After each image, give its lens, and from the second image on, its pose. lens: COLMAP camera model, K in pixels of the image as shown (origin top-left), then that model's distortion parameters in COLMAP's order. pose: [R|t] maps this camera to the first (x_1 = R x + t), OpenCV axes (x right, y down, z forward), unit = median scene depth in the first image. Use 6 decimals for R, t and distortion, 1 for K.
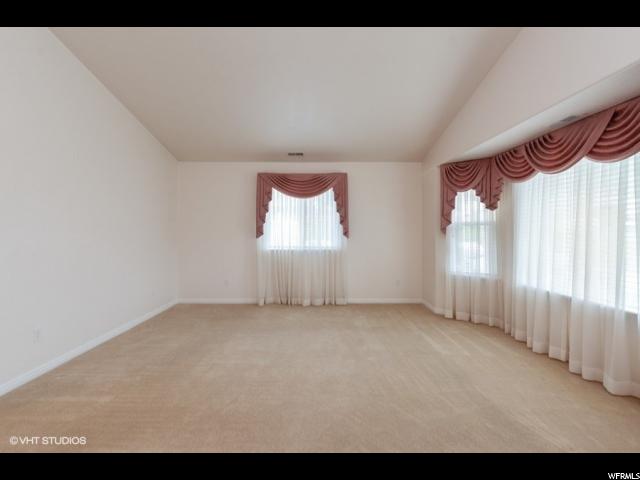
lens RADIAL K [[283.3, 0, 315.3], [0, 283.3, 229.2], [0, 0, 1]] dist [0.009898, -0.002007]
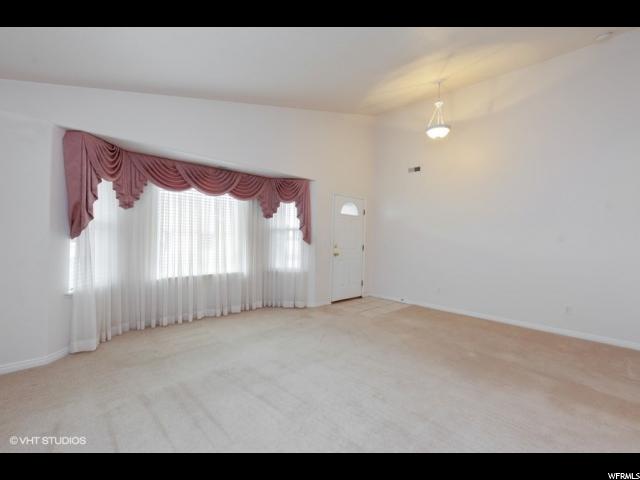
lens RADIAL K [[283.3, 0, 318.2], [0, 283.3, 242.1], [0, 0, 1]] dist [0.009898, -0.002007]
pose [[-0.688359, -0.025385, 0.724926, -0.373139], [-0.024330, 0.999633, 0.011902, 0.012161], [-0.724962, -0.009445, -0.688724, 0.899531]]
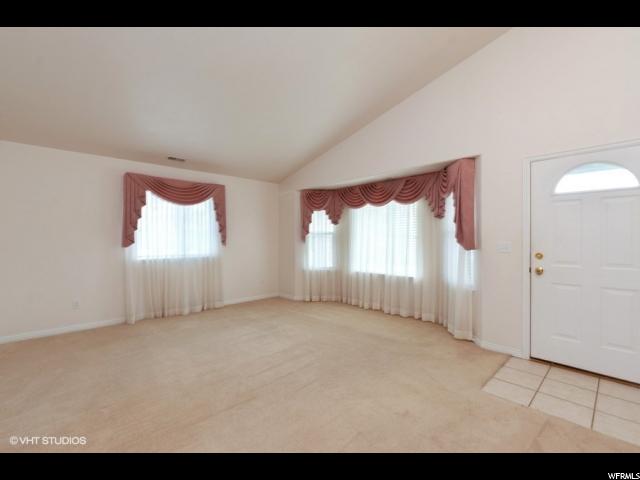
lens RADIAL K [[283.3, 0, 306.3], [0, 283.3, 240.3], [0, 0, 1]] dist [0.009898, -0.002007]
pose [[0.742570, -0.006414, 0.669737, -0.383640], [-0.001147, 0.999940, 0.010848, -0.000199], [-0.669767, -0.008824, 0.742519, -0.014952]]
